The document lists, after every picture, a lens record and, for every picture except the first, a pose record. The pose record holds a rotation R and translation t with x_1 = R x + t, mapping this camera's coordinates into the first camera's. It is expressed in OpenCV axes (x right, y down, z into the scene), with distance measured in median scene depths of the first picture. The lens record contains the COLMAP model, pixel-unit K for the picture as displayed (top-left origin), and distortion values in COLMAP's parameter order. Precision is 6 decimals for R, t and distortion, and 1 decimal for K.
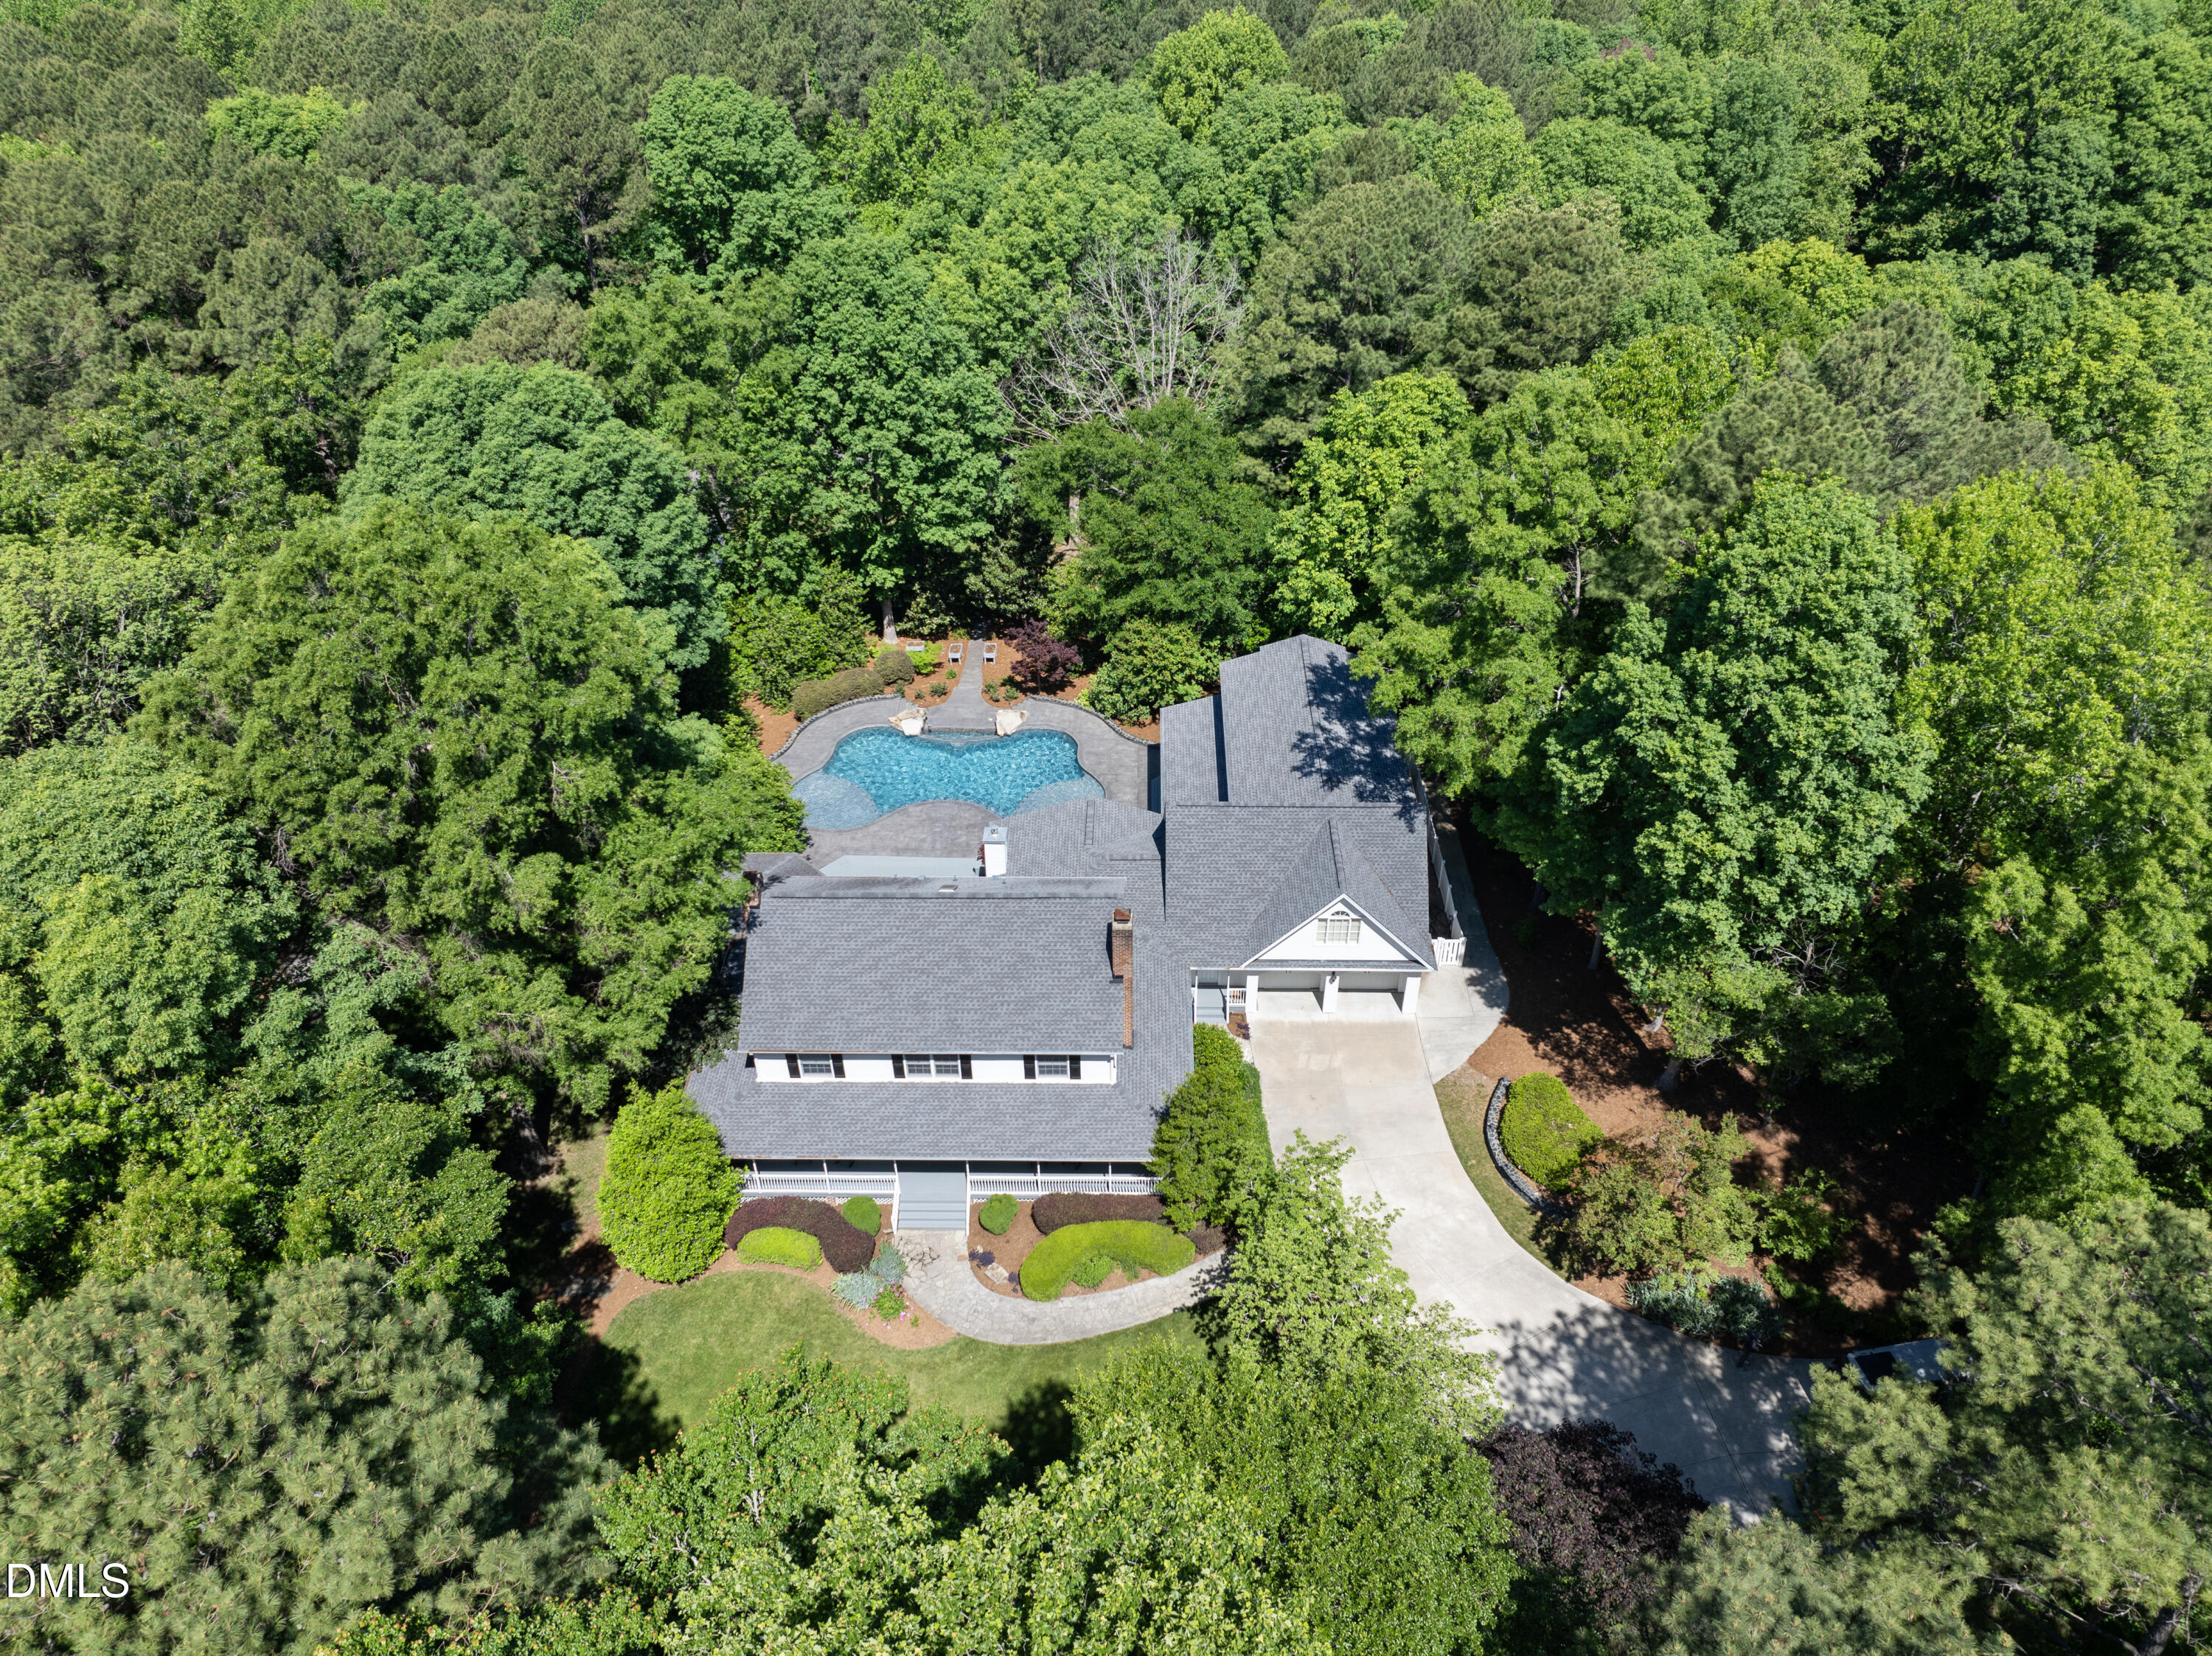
lens RADIAL K [[1544.9, 0, 1106.0], [0, 1544.9, 828.0], [0, 0, 1]] dist [-0.030840, -0.000961]
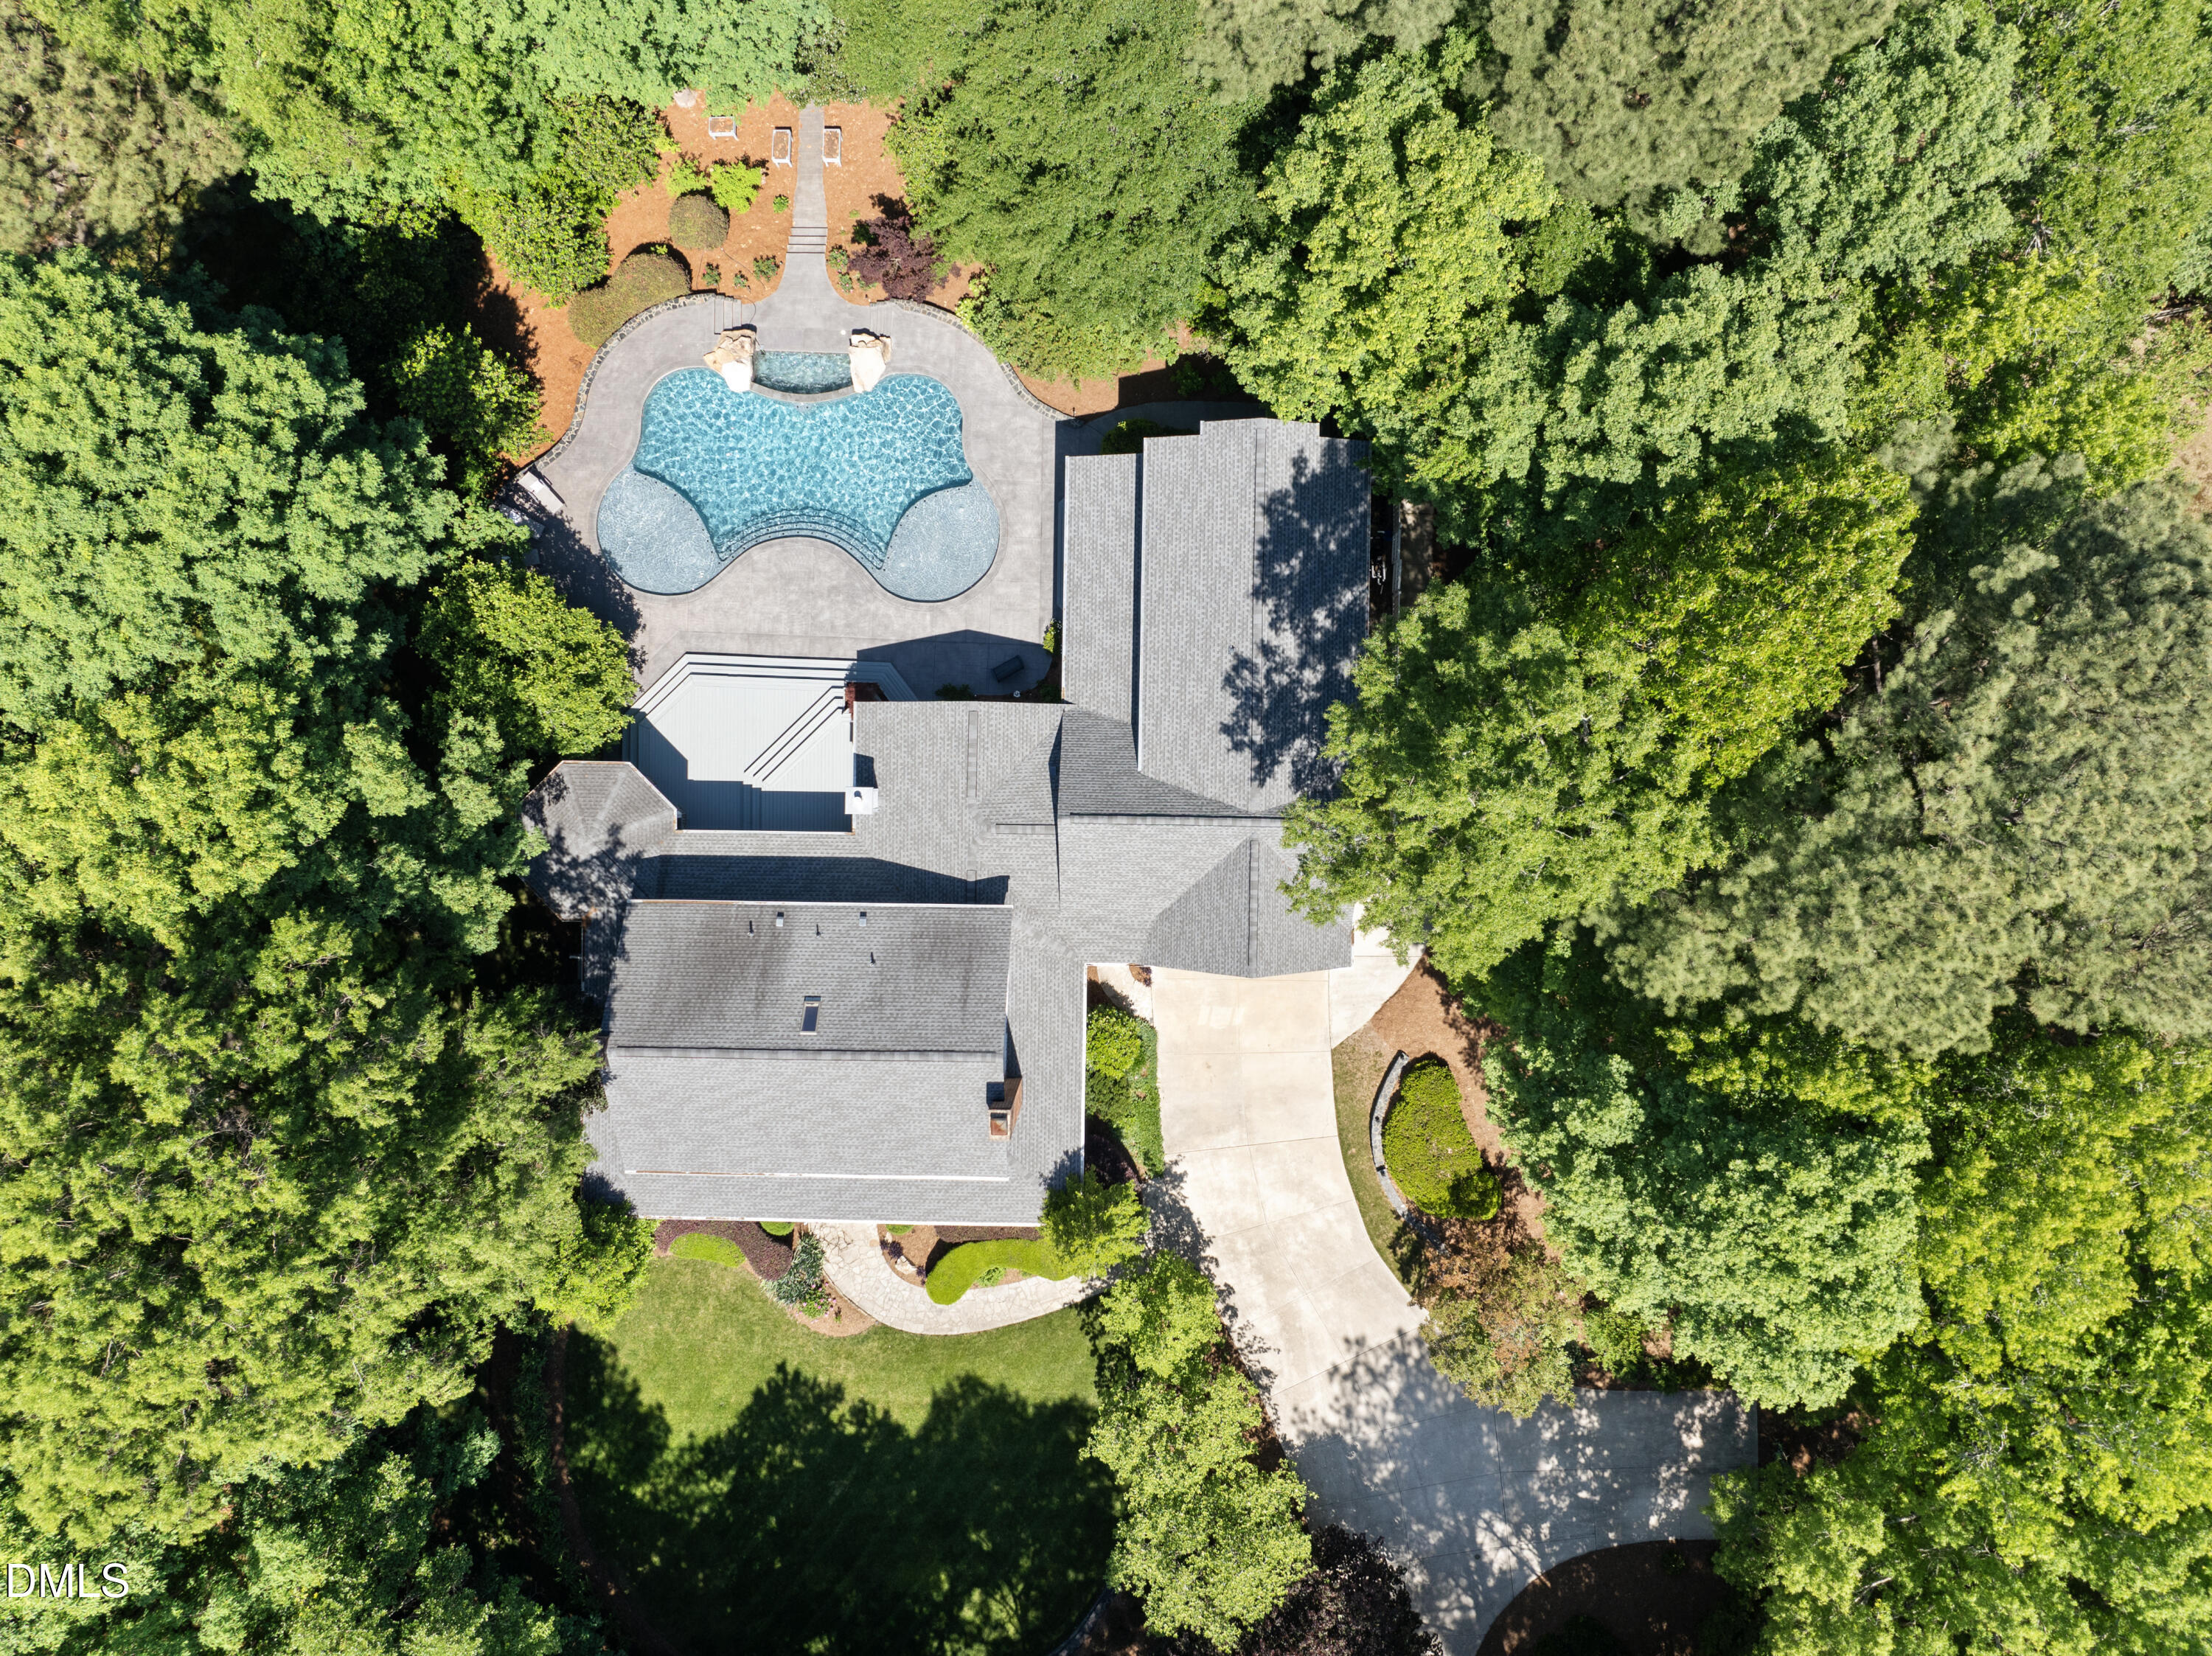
lens RADIAL K [[1522.7, 0, 1112.4], [0, 1522.7, 822.4], [0, 0, 1]] dist [-0.039653, -0.005629]
pose [[0.999942, -0.005421, -0.009317, 0.079182], [0.010712, 0.596399, 0.802616, -0.700984], [0.001205, -0.802670, 0.596423, 0.538532]]
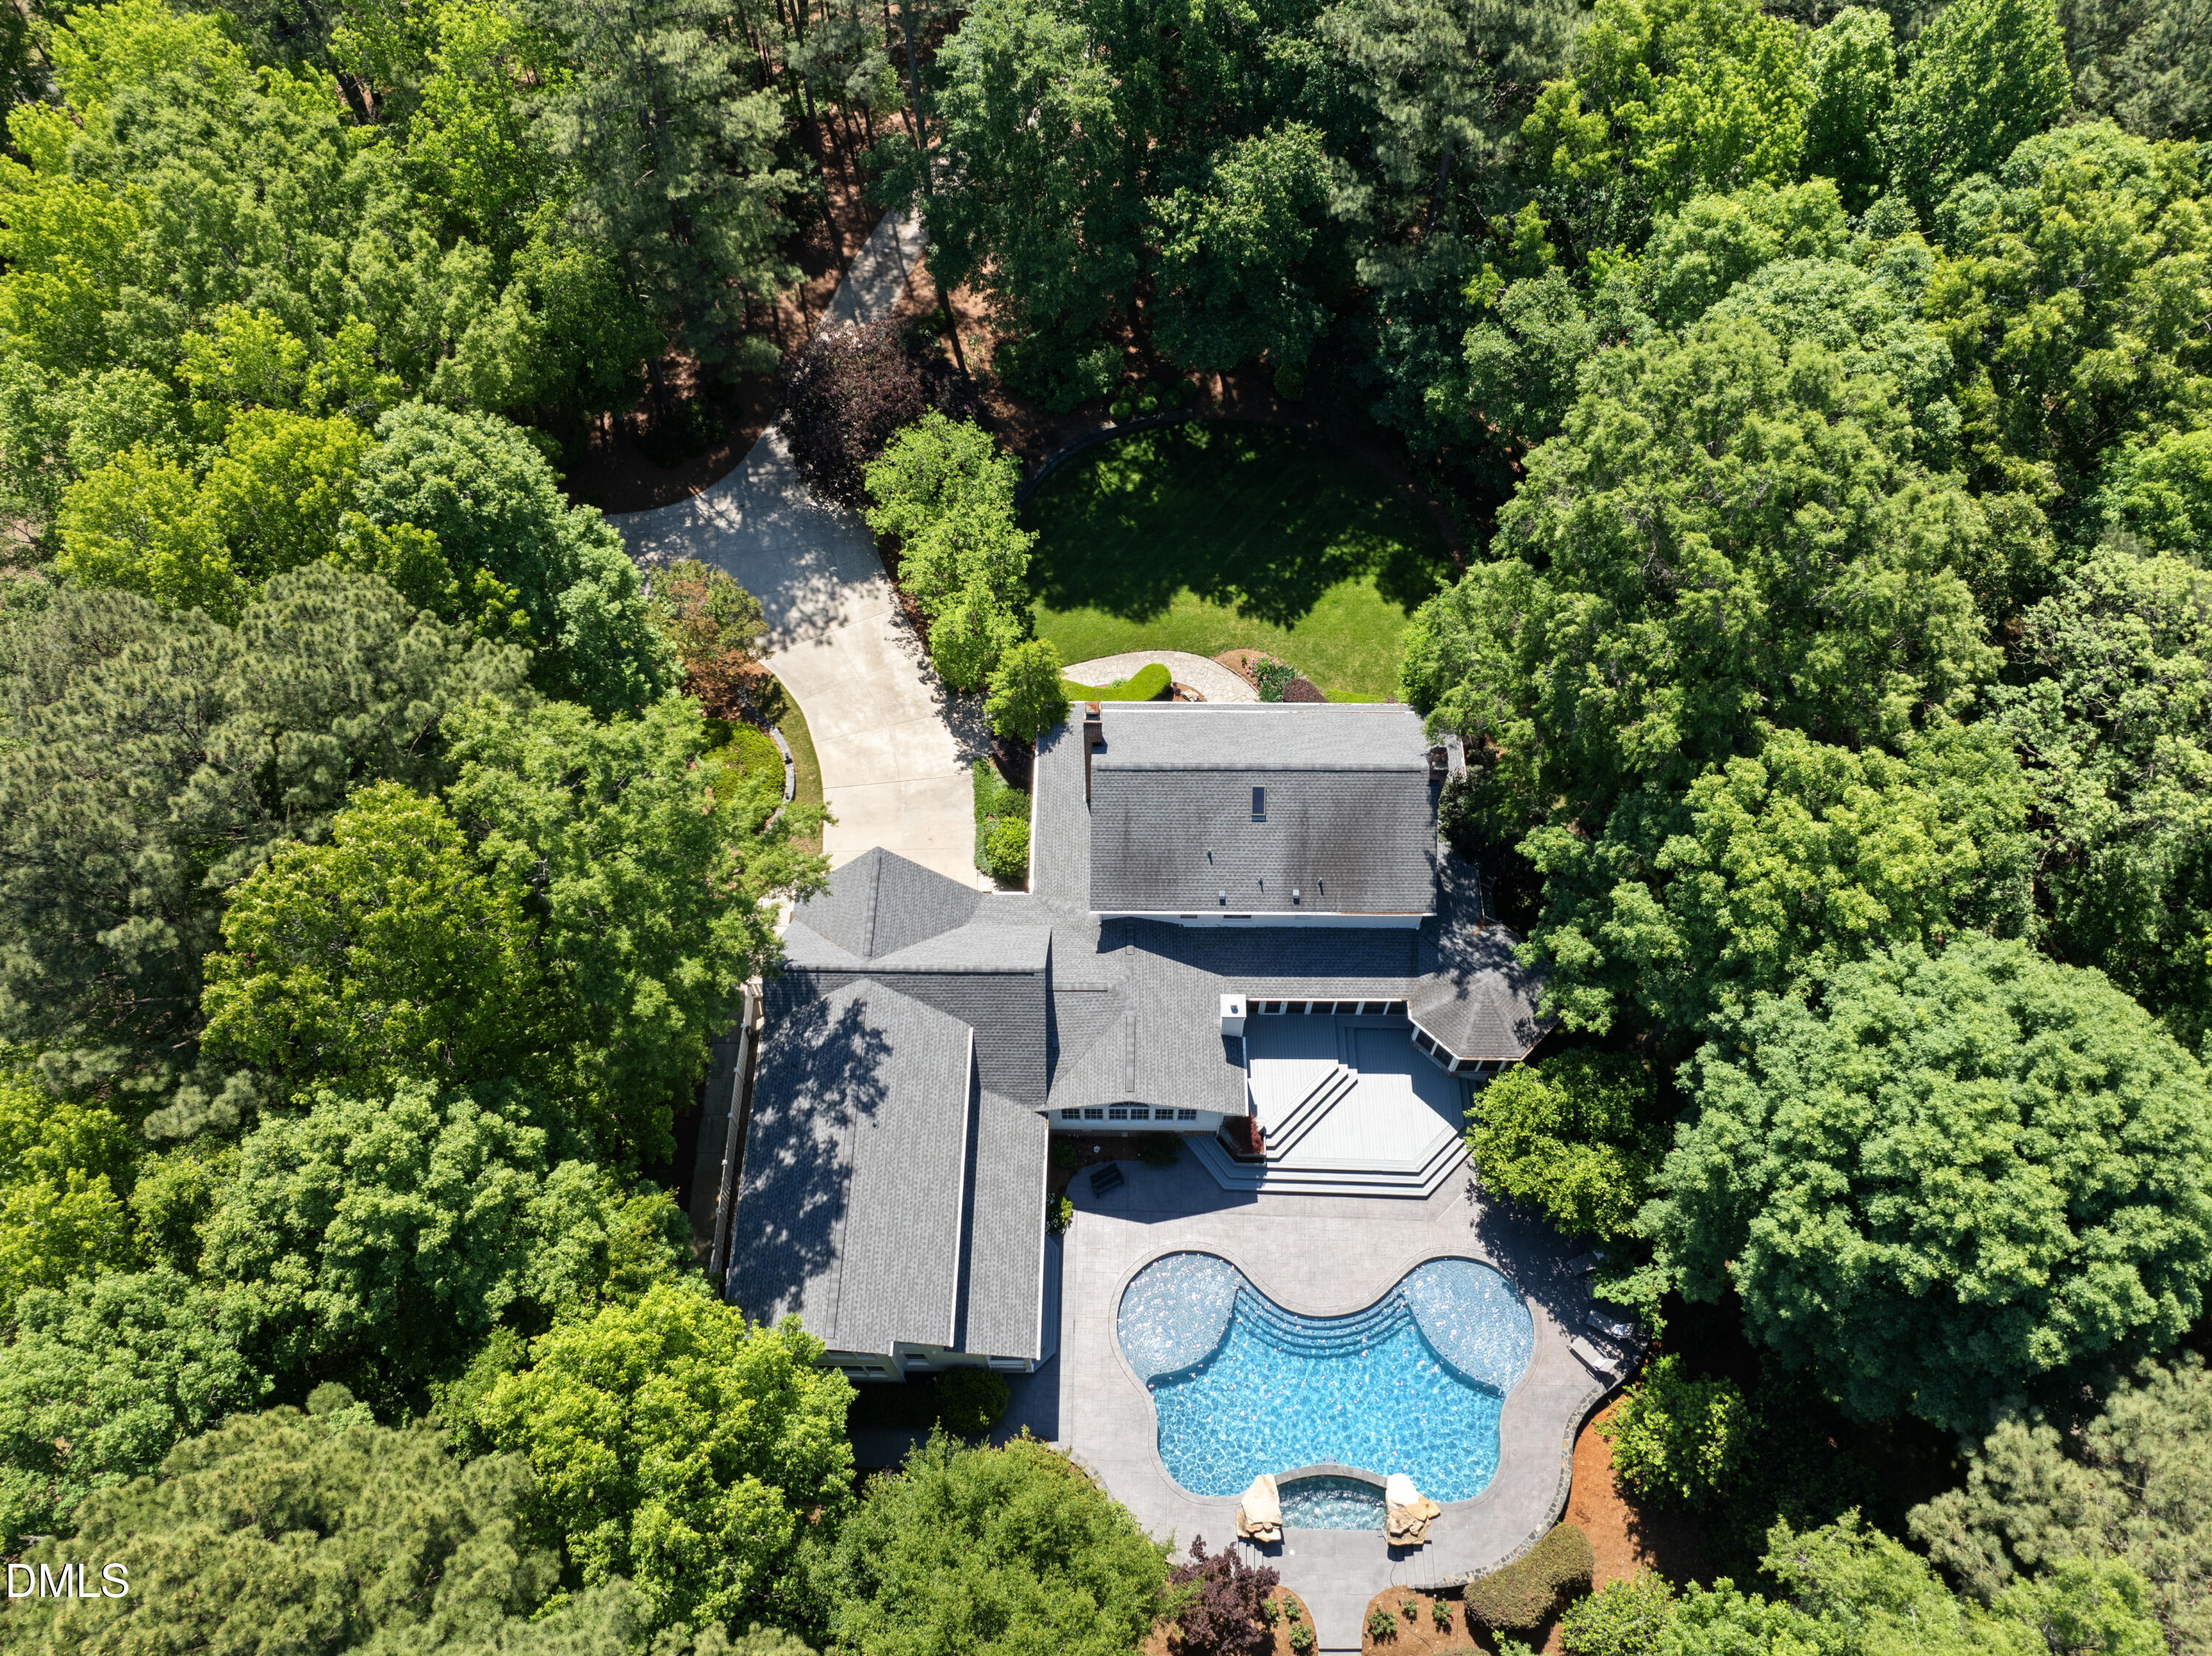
lens RADIAL K [[1522.7, 0, 1112.4], [0, 1522.7, 822.4], [0, 0, 1]] dist [-0.039653, -0.005629]
pose [[-0.999926, 0.009663, -0.007434, 0.005102], [-0.008582, -0.124770, 0.992149, -0.933664], [0.008659, 0.992139, 0.124843, 0.842685]]
